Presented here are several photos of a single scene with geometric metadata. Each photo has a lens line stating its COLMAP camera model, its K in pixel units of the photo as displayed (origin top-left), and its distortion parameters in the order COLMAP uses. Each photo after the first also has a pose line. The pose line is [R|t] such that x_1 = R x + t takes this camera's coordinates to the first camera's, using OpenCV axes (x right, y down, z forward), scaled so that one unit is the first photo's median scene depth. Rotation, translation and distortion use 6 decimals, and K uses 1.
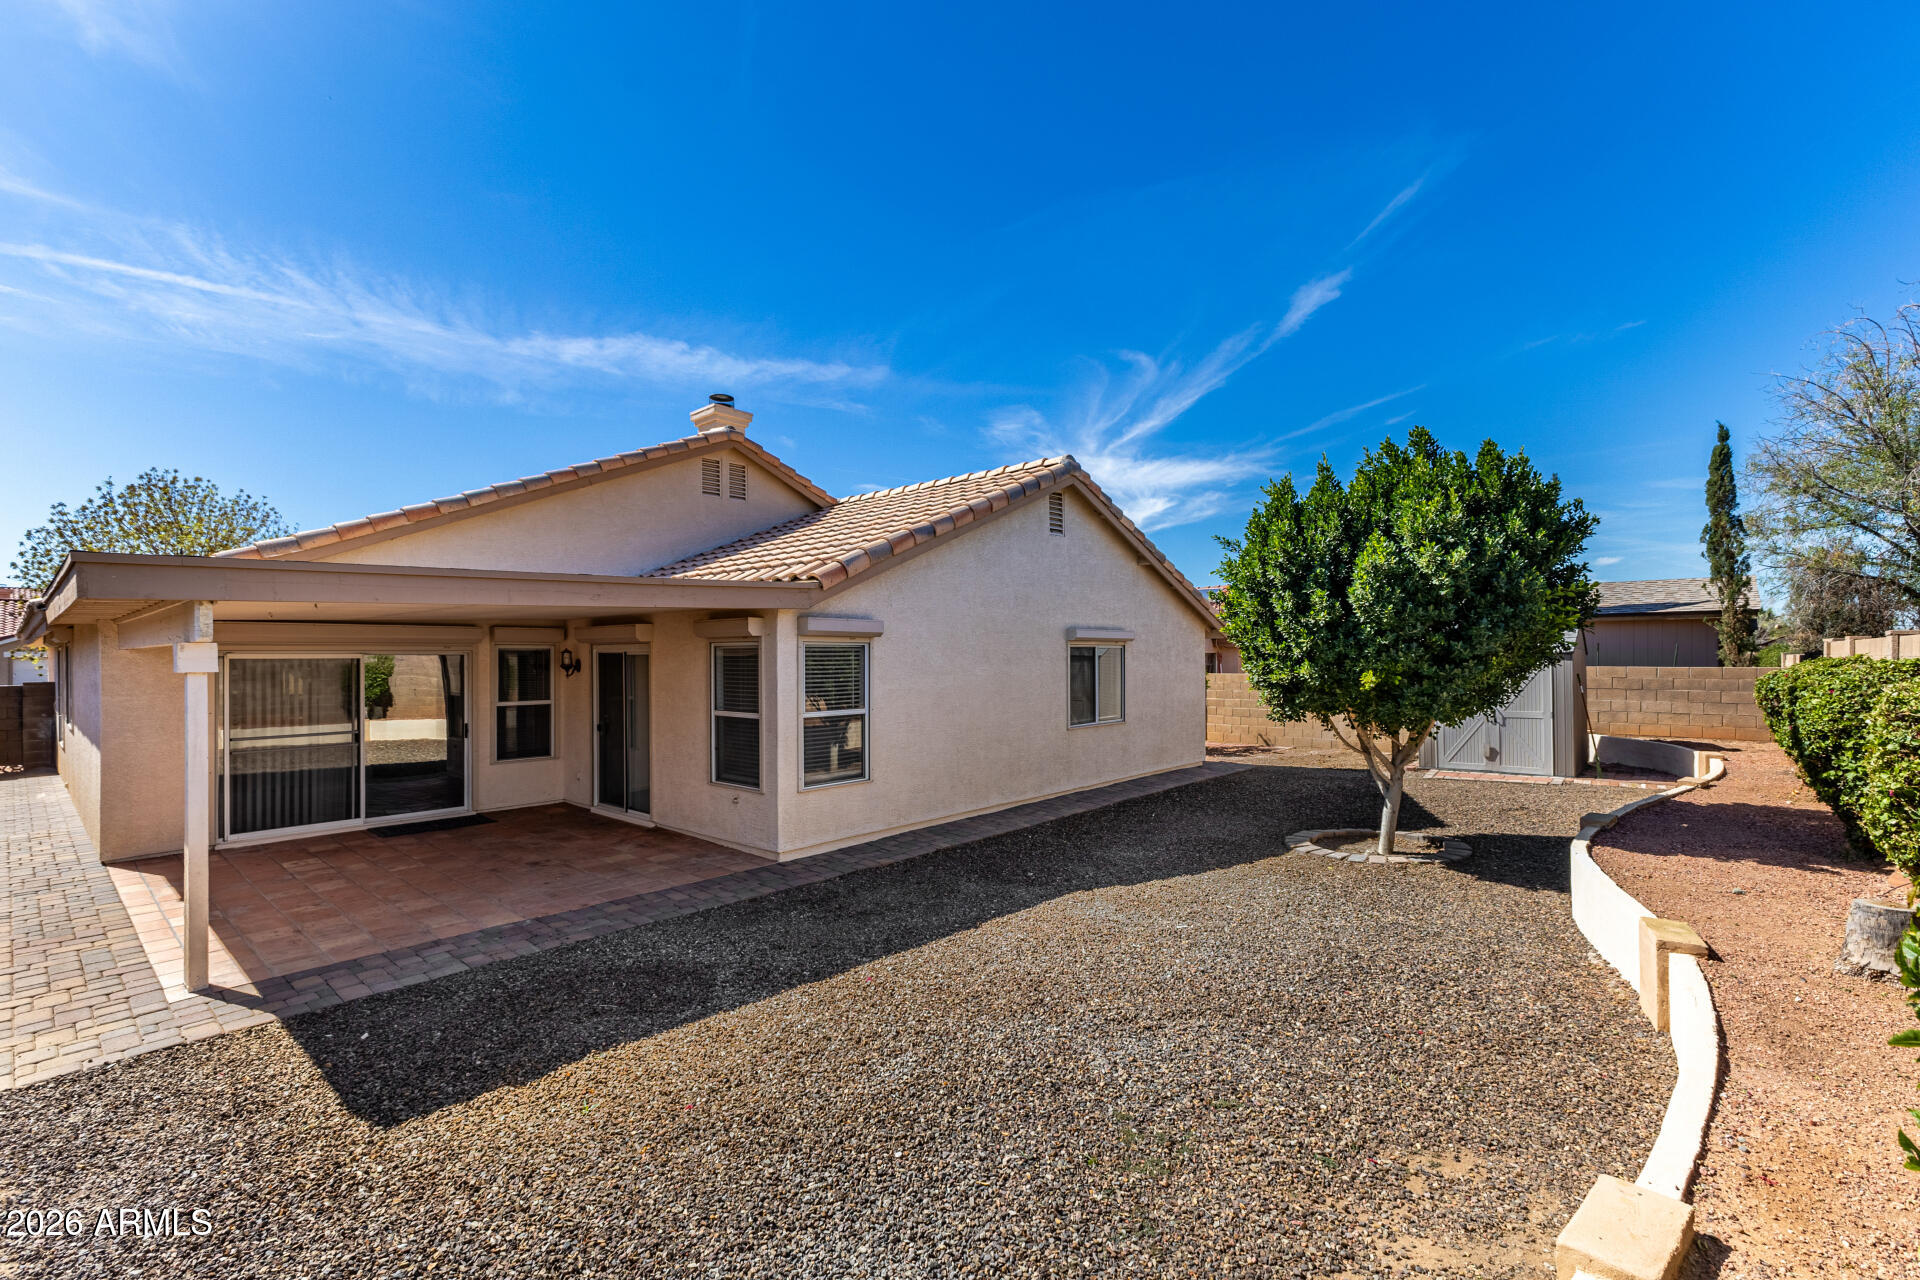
lens RADIAL K [[833.9, 0, 961.5], [0, 833.9, 674.3], [0, 0, 1]] dist [-0.000119, 0.000001]
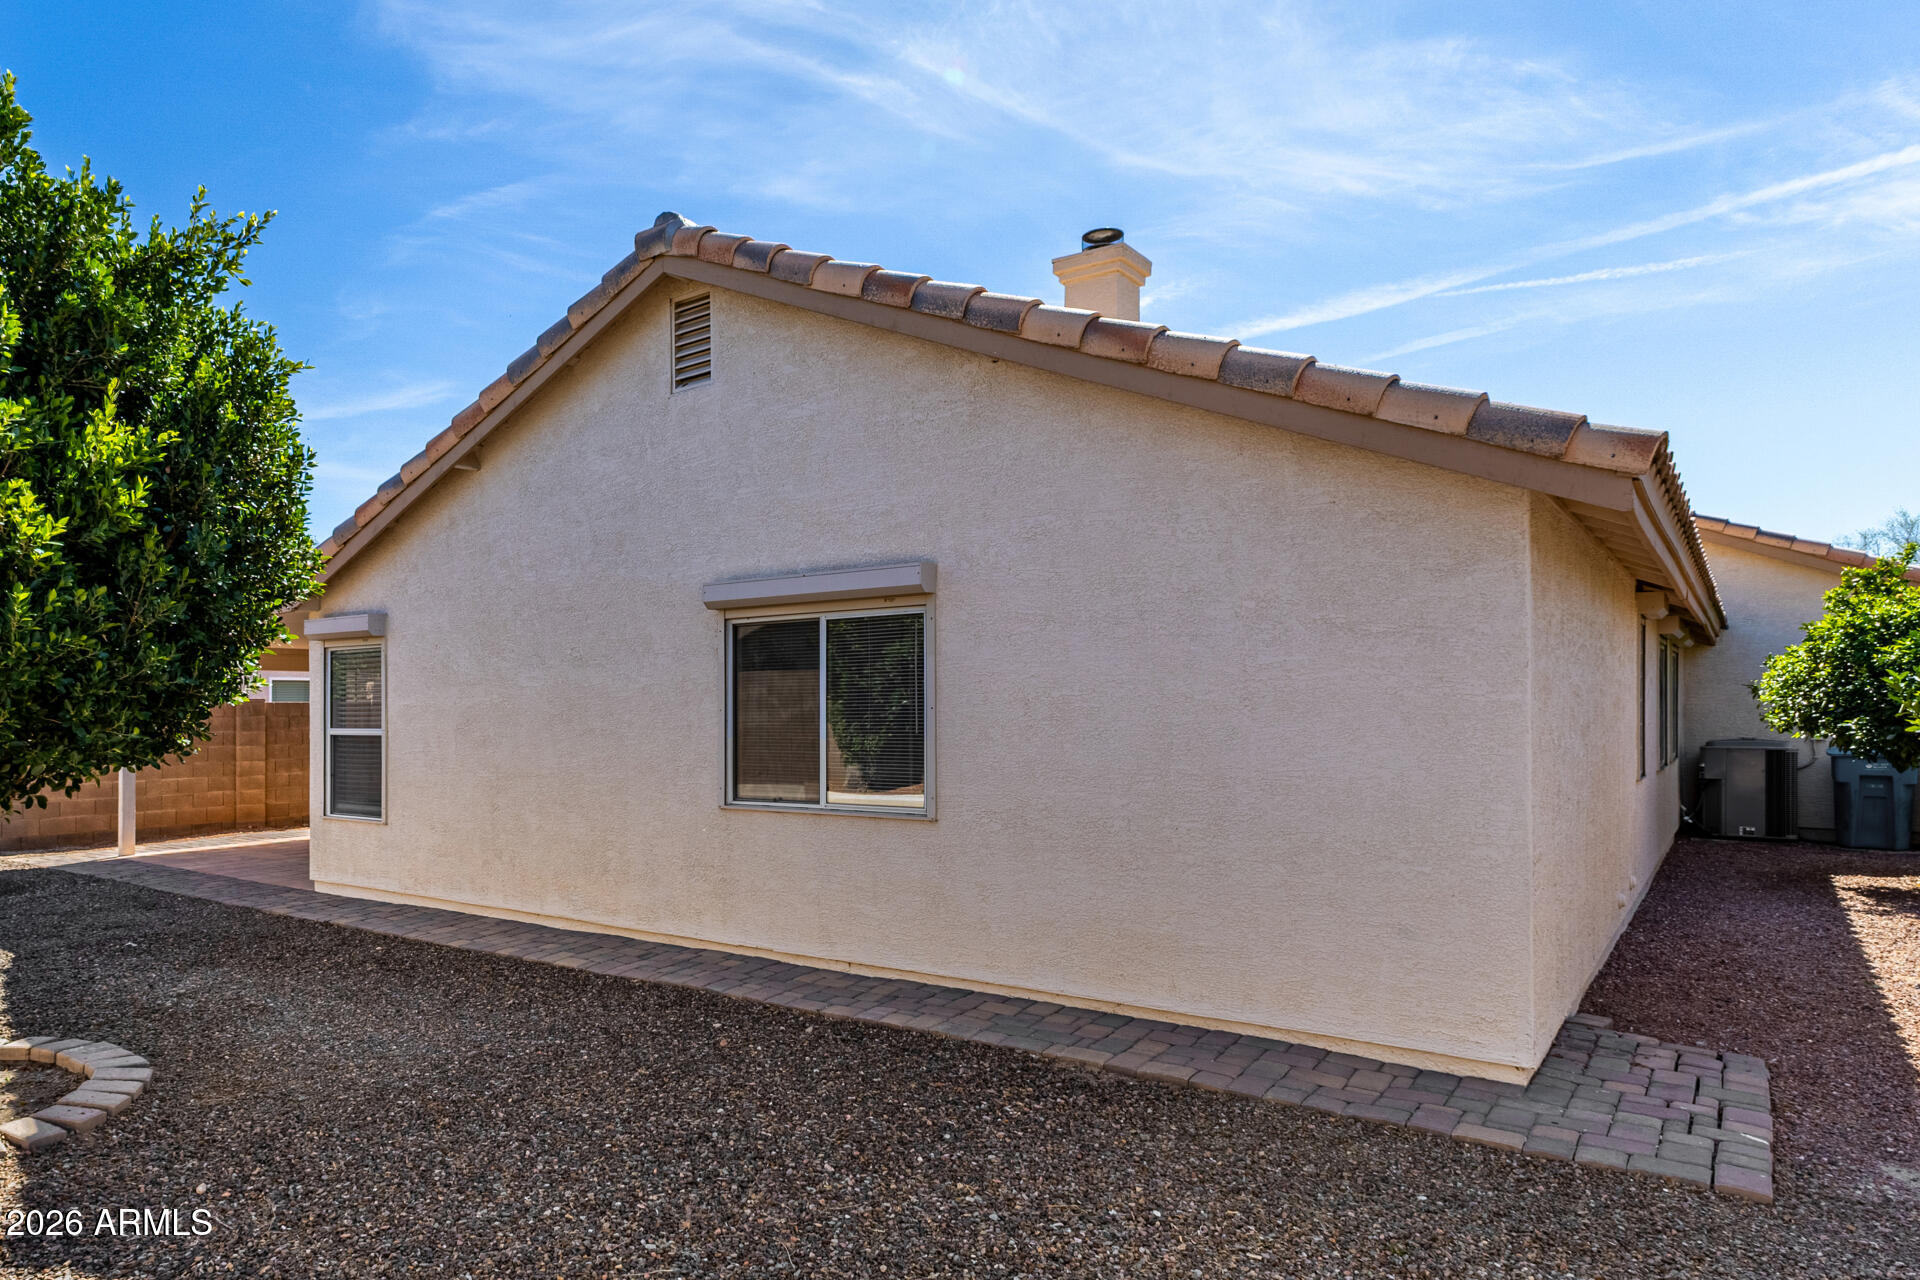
lens RADIAL K [[833.9, 0, 961.5], [0, 833.9, 674.3], [0, 0, 1]] dist [-0.000119, 0.000001]
pose [[0.261223, -0.009801, -0.965229, 0.631897], [0.003304, 0.999952, -0.009259, -0.001327], [0.965273, -0.000771, 0.261243, 1.074128]]
